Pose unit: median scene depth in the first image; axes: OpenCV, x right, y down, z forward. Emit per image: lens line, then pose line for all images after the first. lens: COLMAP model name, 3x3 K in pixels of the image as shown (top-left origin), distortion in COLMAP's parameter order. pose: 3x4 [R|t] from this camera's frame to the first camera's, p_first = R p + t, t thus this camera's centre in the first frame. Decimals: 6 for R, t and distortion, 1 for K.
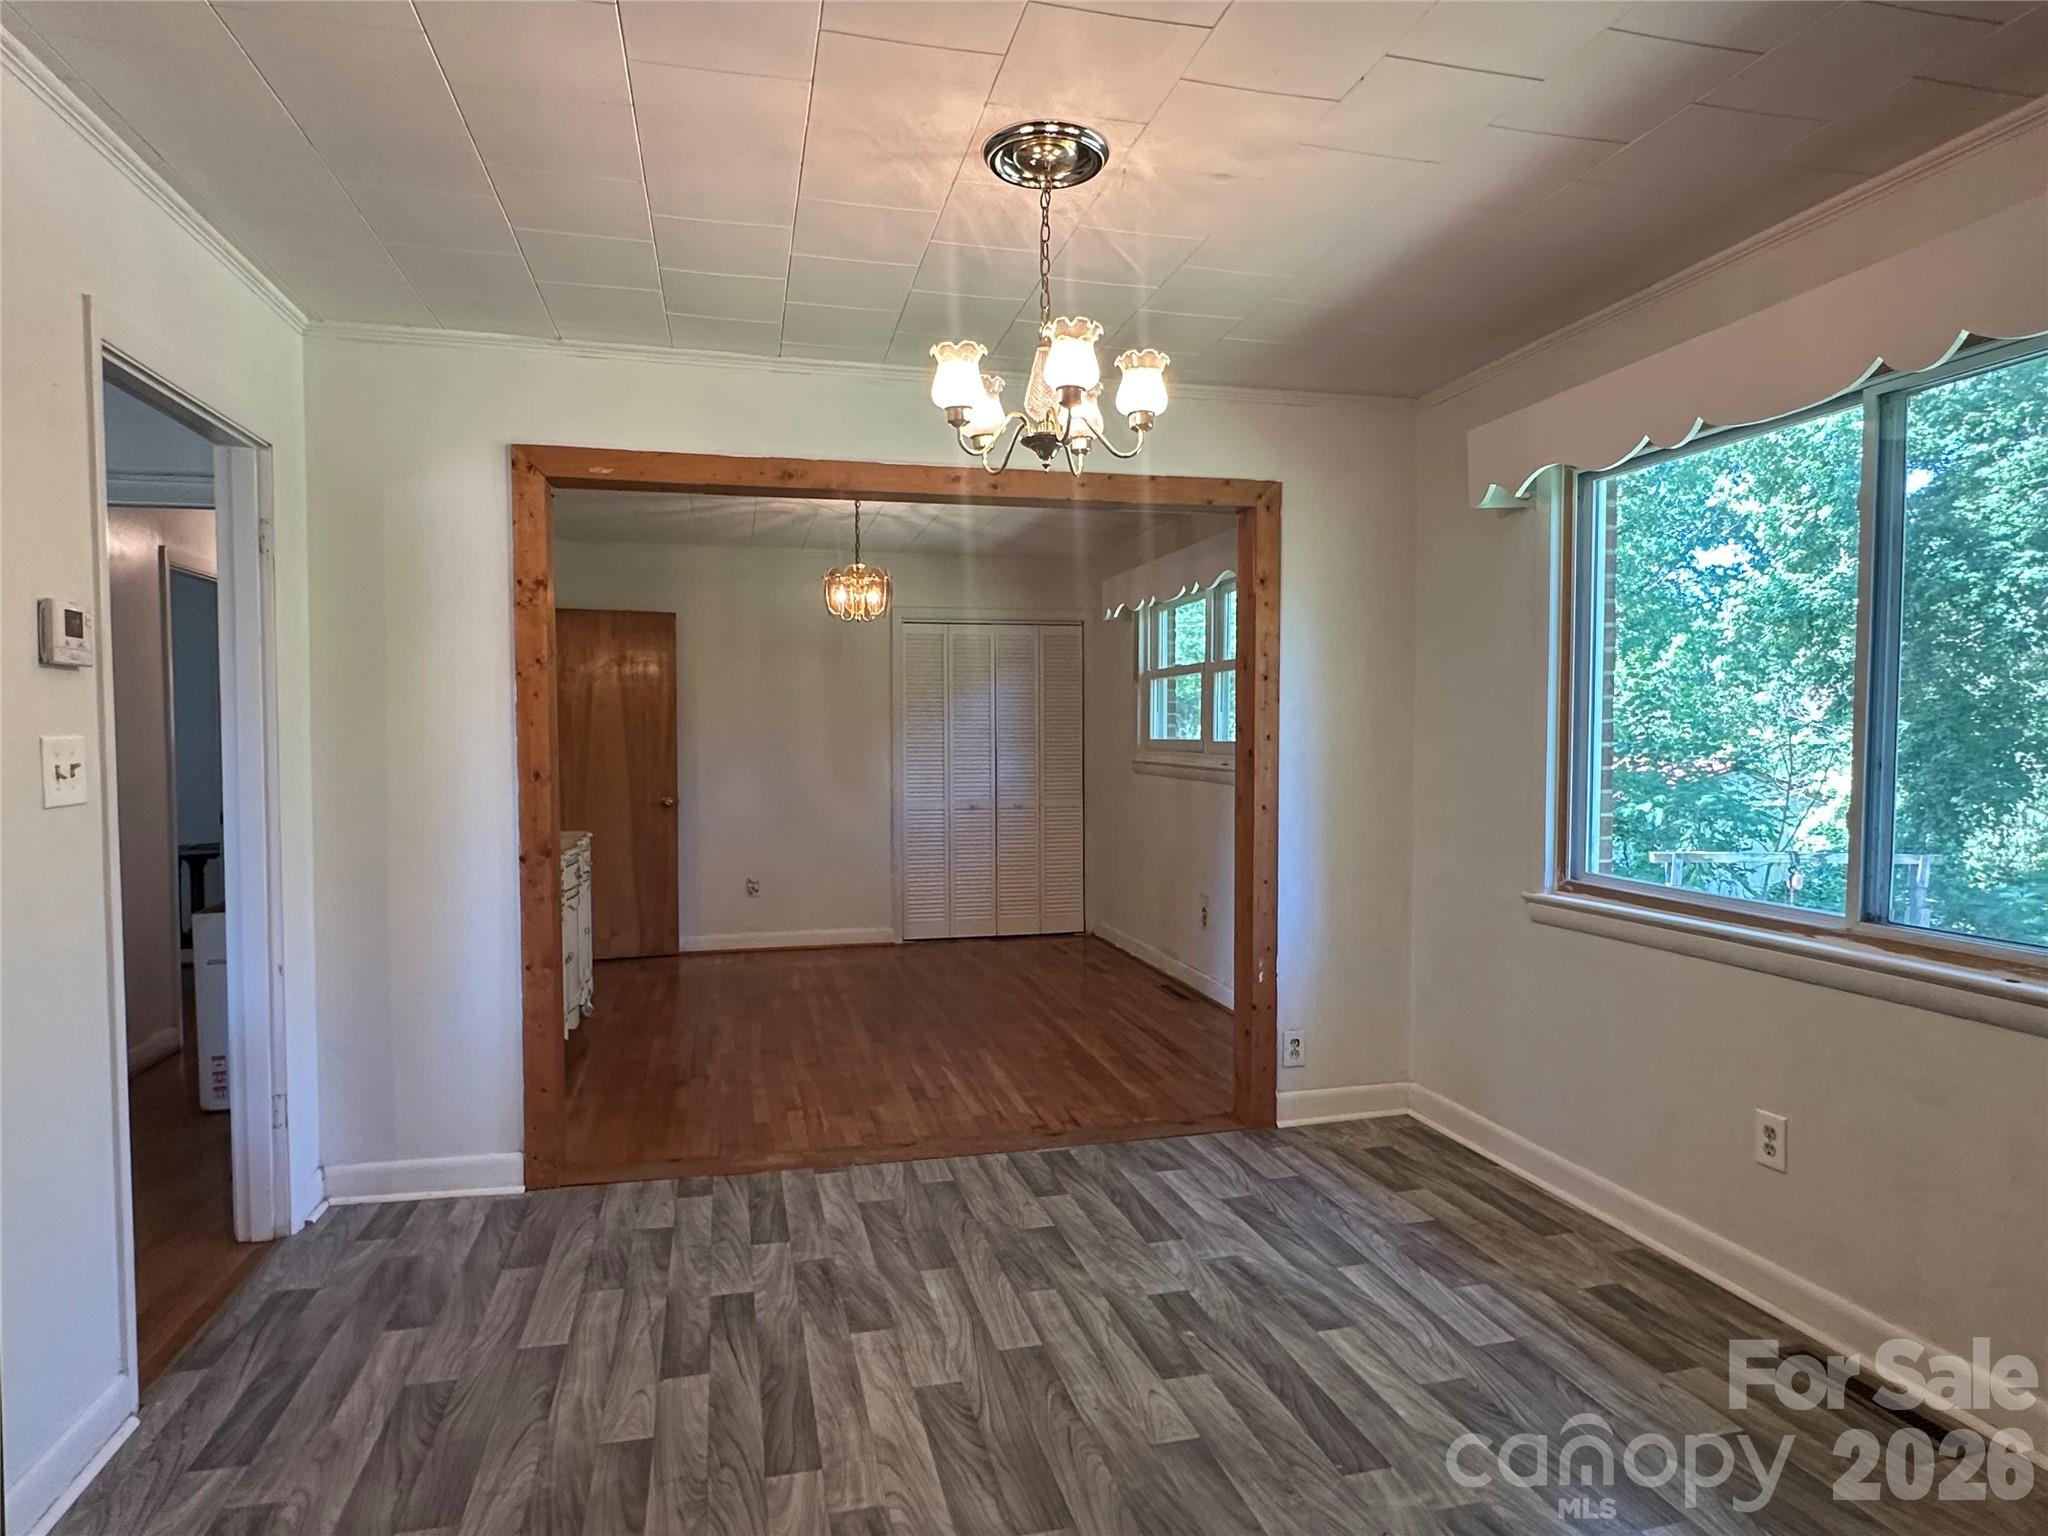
lens RADIAL K [[1176.6, 0, 1019.1], [0, 1176.6, 786.2], [0, 0, 1]] dist [0.000736, 0.000324]
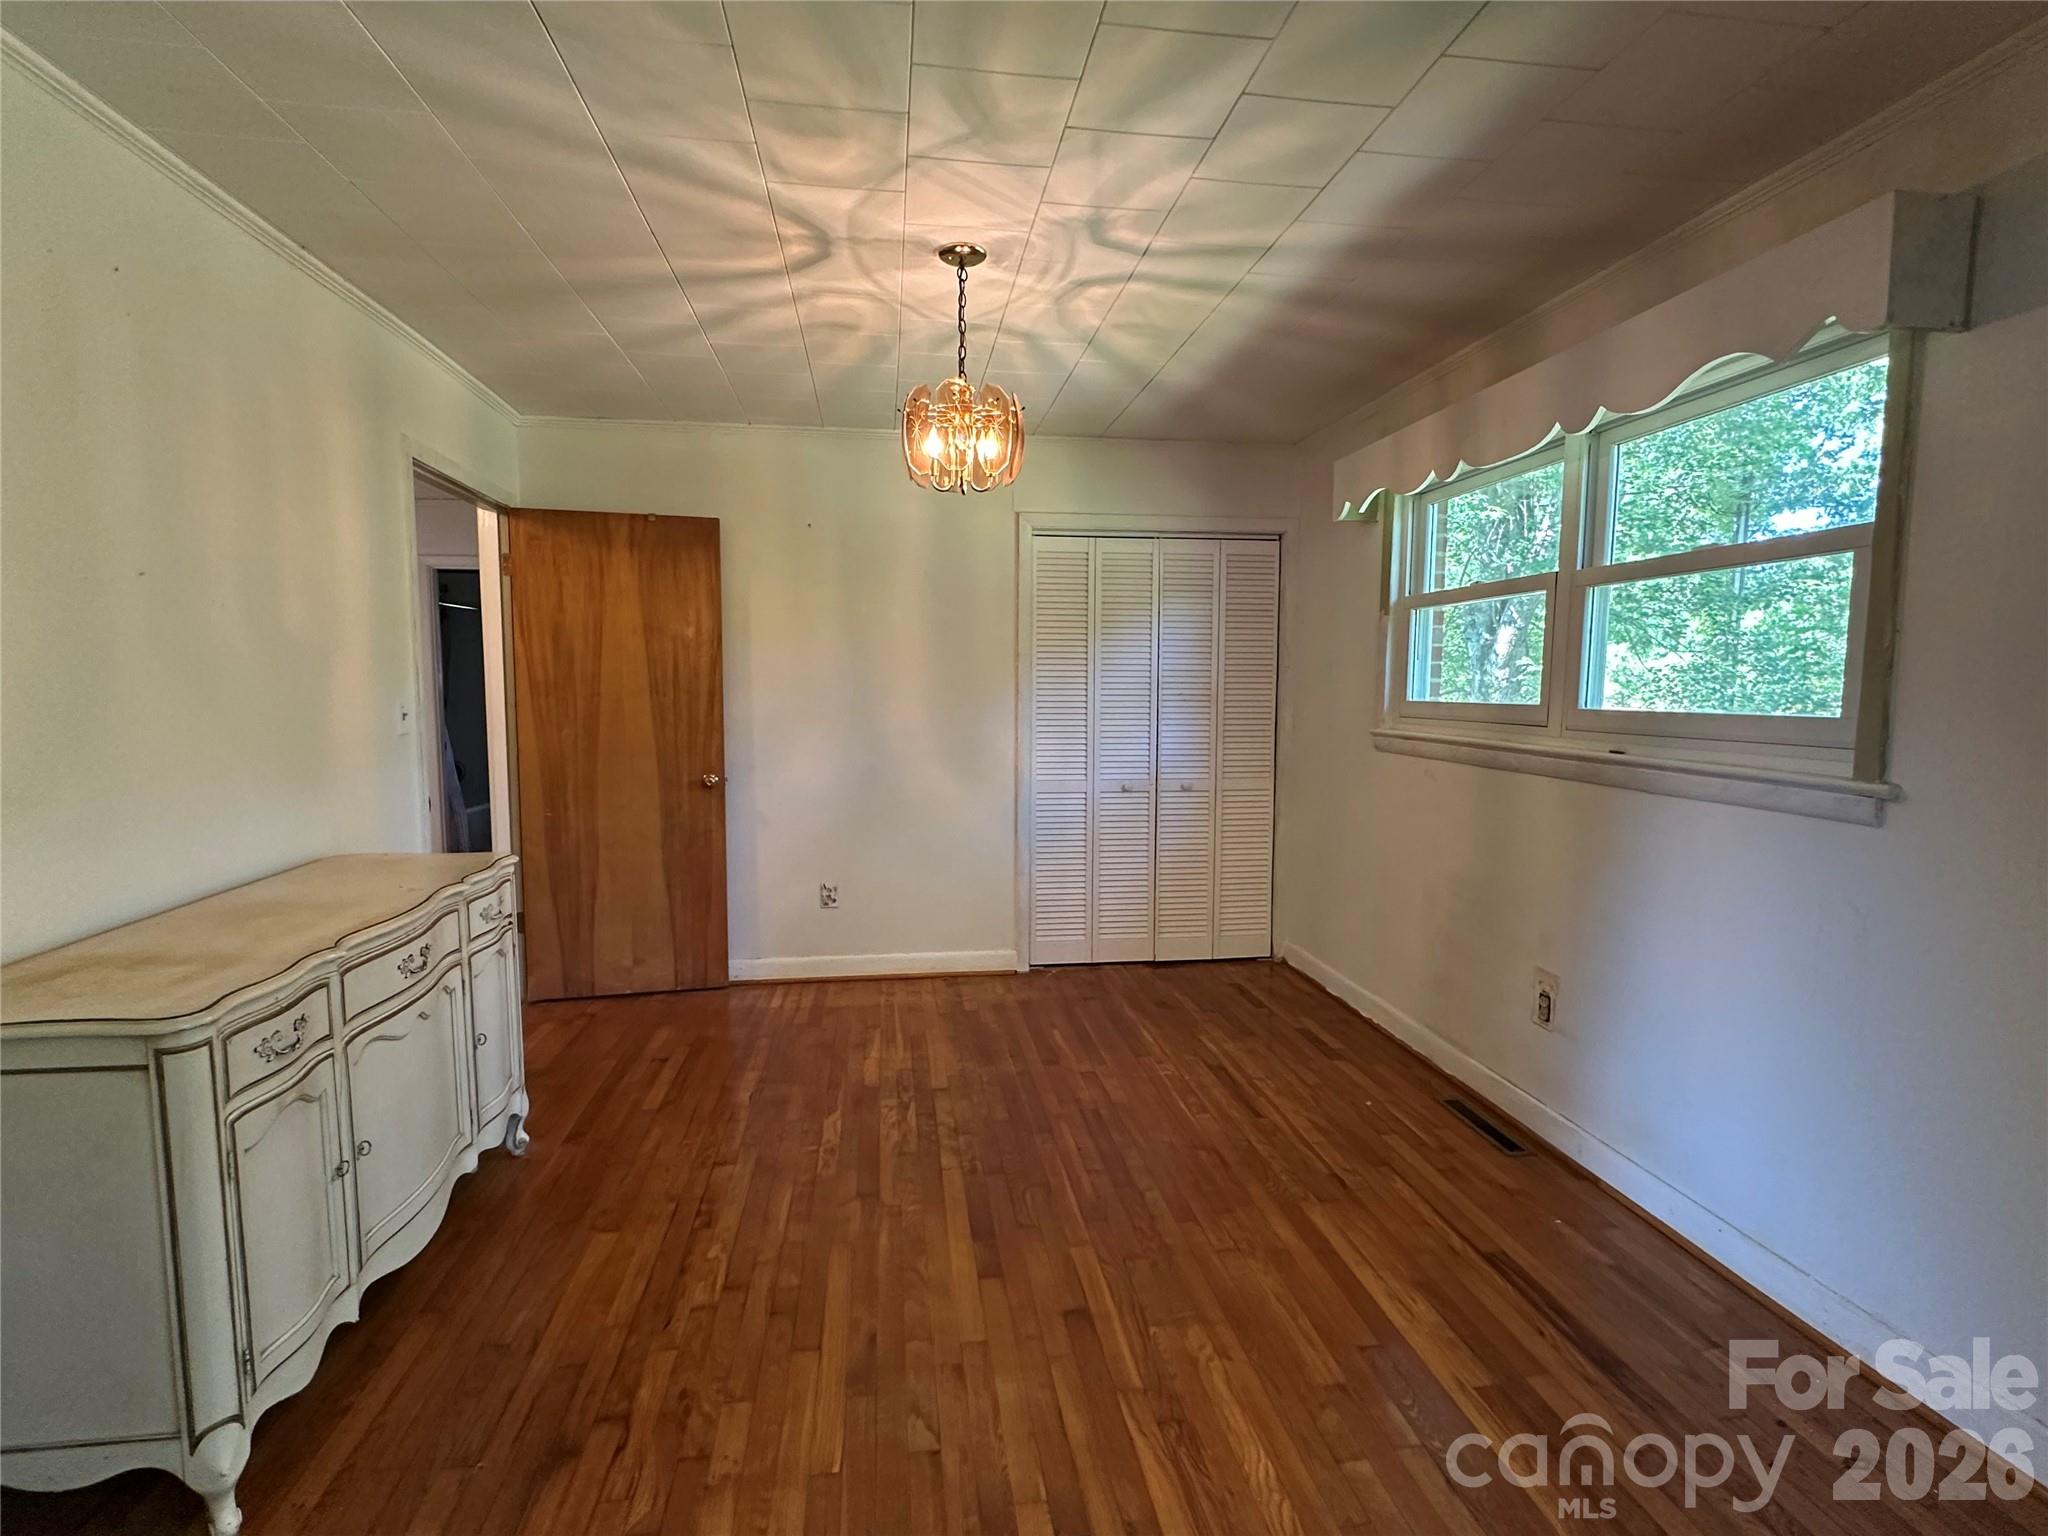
lens RADIAL K [[971.0, 0, 1027.0], [0, 971.0, 774.3], [0, 0, 1]] dist [-0.003466, -0.000144]
pose [[0.995738, 0.013998, -0.091161, -0.090052], [-0.009597, 0.998775, 0.048539, -0.040893], [0.091728, -0.047457, 0.994653, 0.777146]]
